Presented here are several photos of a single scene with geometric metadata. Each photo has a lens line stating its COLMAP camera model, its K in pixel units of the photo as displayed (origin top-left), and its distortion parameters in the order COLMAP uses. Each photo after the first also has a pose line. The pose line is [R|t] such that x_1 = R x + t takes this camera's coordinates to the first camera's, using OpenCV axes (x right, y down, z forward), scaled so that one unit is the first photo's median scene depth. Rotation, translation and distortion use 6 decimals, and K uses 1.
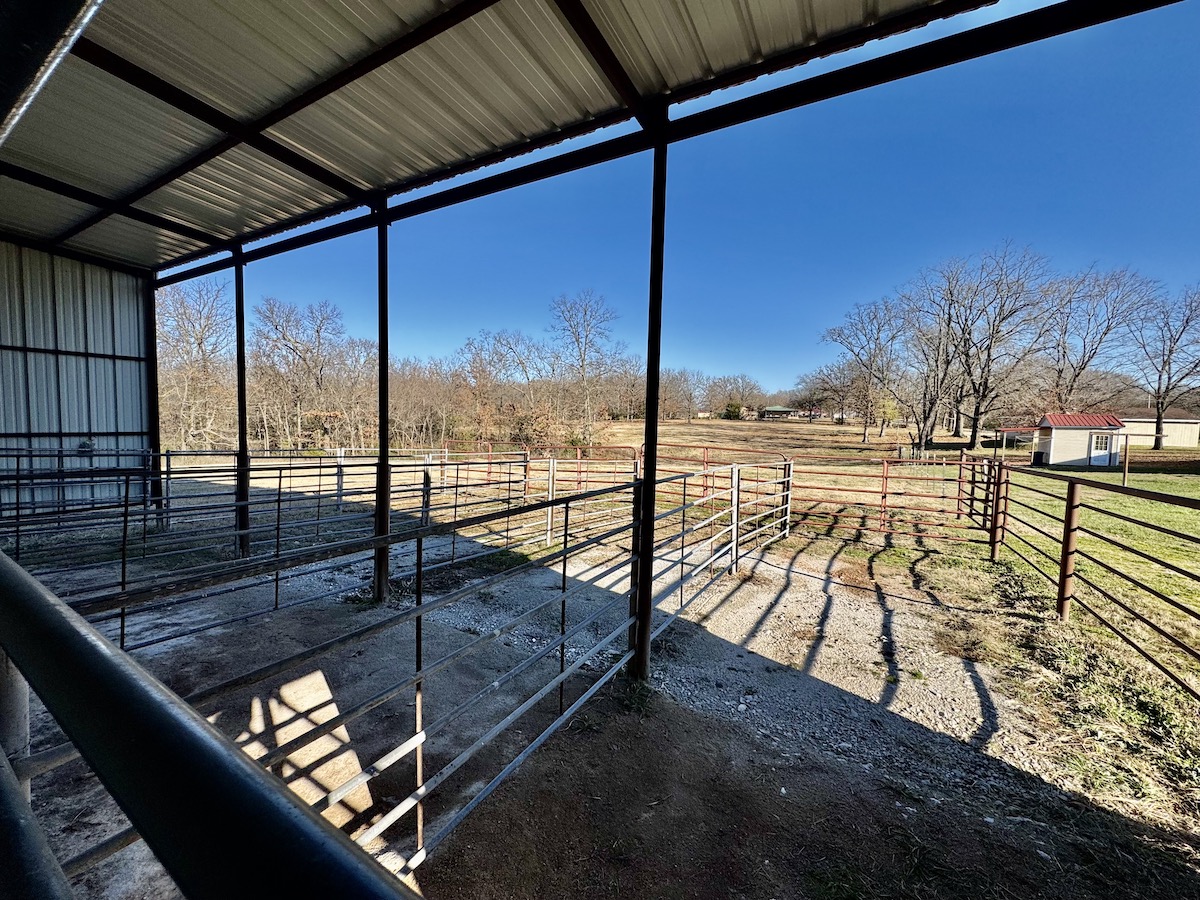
lens RADIAL K [[479.0, 0, 597.7], [0, 479.0, 449.6], [0, 0, 1]] dist [-0.002664, 0.000801]
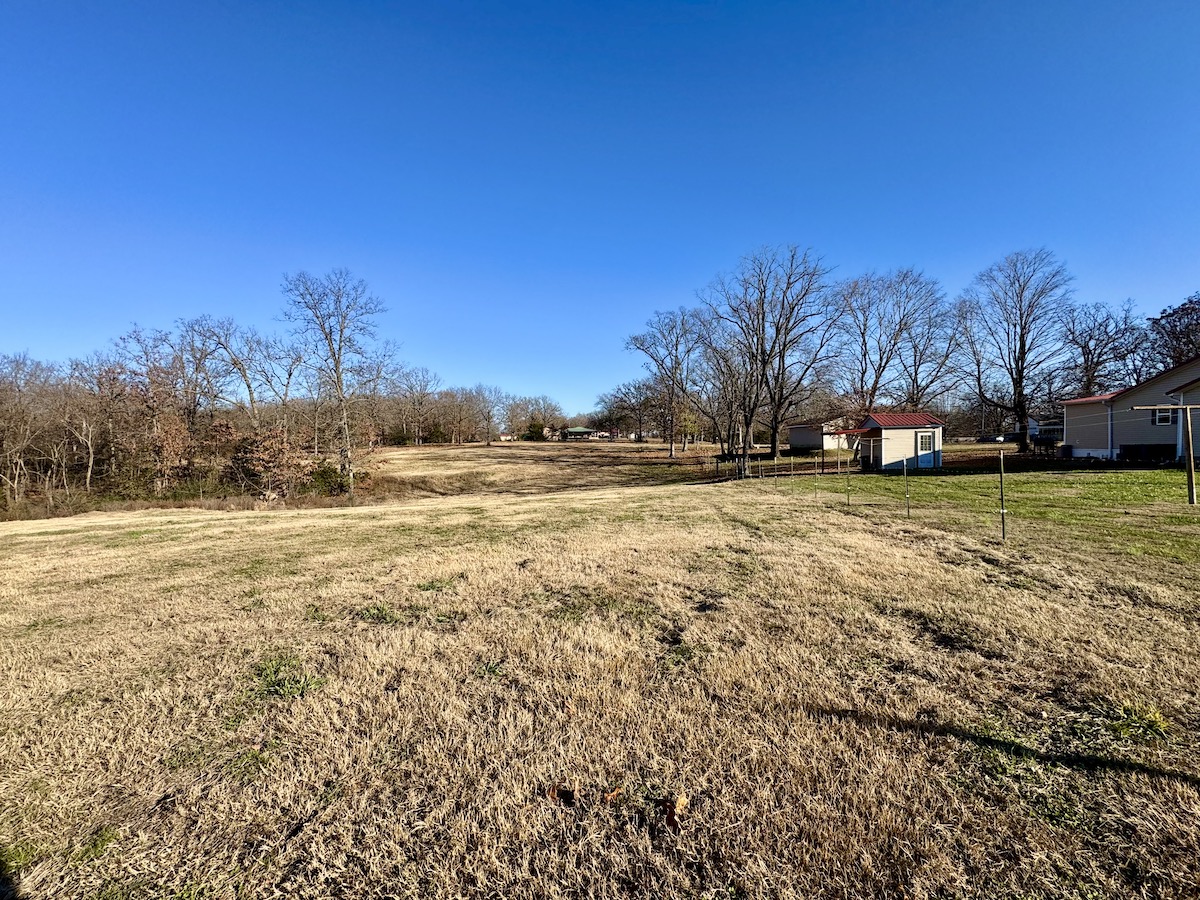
lens RADIAL K [[479.0, 0, 604.1], [0, 479.0, 447.5], [0, 0, 1]] dist [-0.002664, 0.000801]
pose [[0.914616, -0.031334, 0.403108, 0.043617], [0.054208, 0.997494, -0.045456, 0.001316], [-0.400674, 0.063427, 0.914023, 0.154171]]
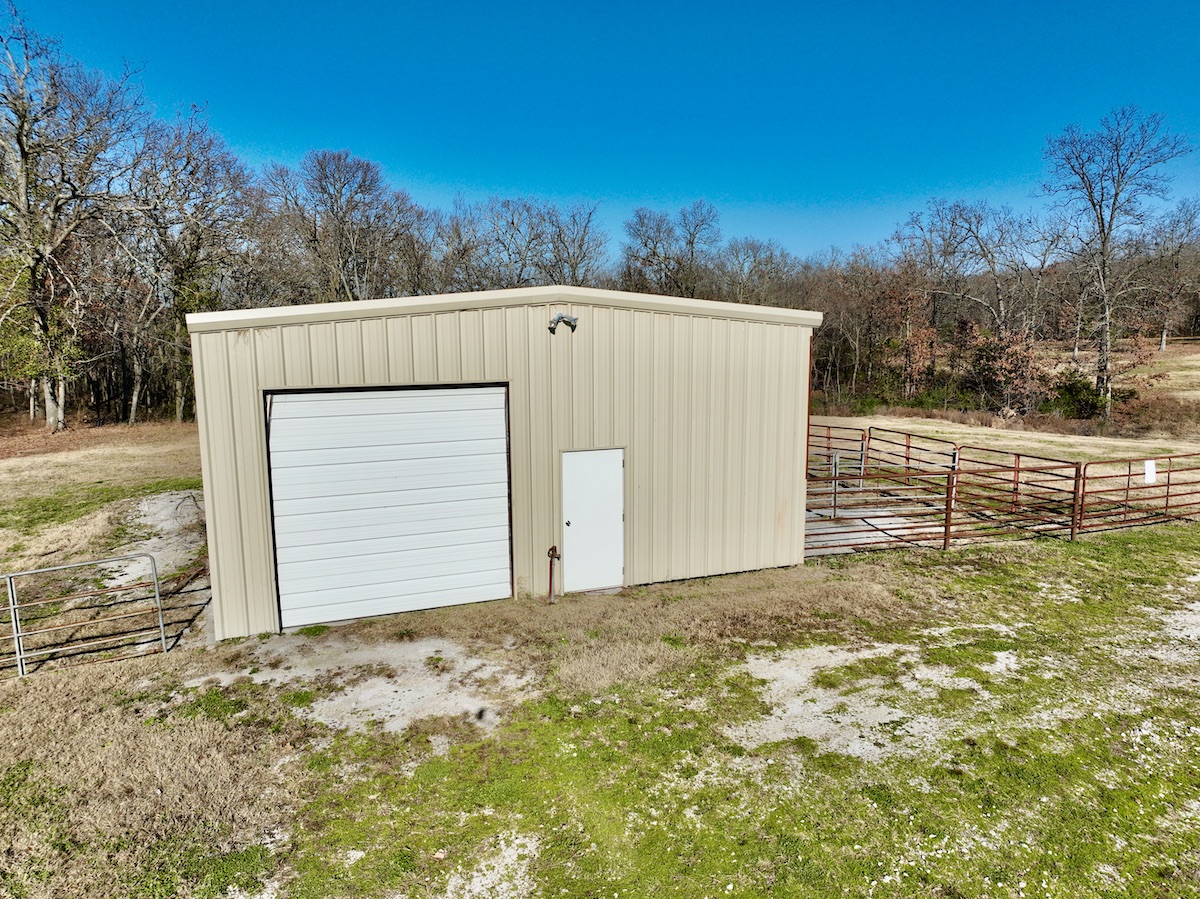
lens RADIAL K [[845.7, 0, 595.9], [0, 845.7, 450.1], [0, 0, 1]] dist [0.008688, 0.009152]
pose [[0.791007, 0.061375, -0.608720, 0.112575], [-0.012825, 0.996400, 0.083799, -0.018917], [0.611672, -0.058479, 0.788947, -0.147495]]
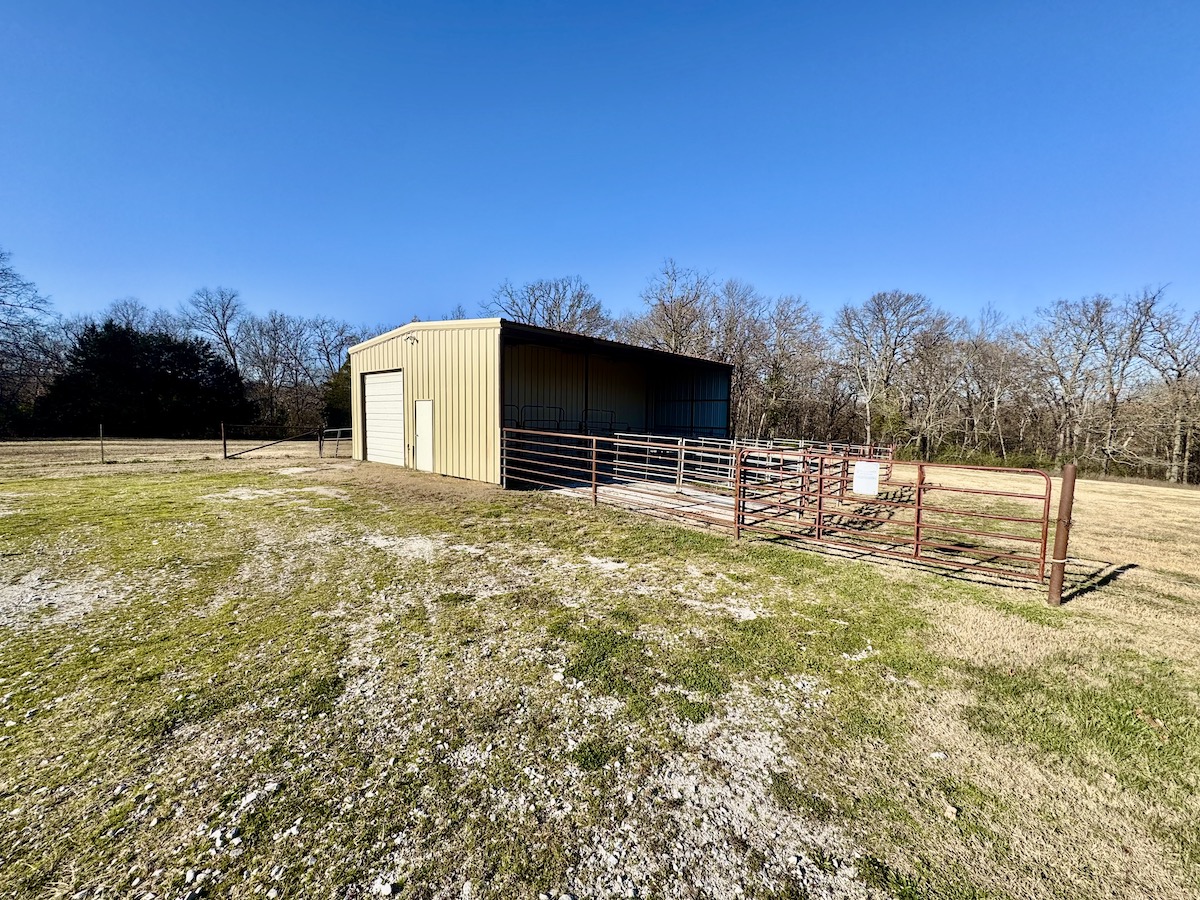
lens RADIAL K [[479.0, 0, 598.3], [0, 479.0, 451.2], [0, 0, 1]] dist [-0.002664, 0.000801]
pose [[-0.177220, 0.044000, -0.983187, 0.589564], [-0.093439, 0.993735, 0.061315, 0.078294], [0.979726, 0.102734, -0.171999, 1.310991]]
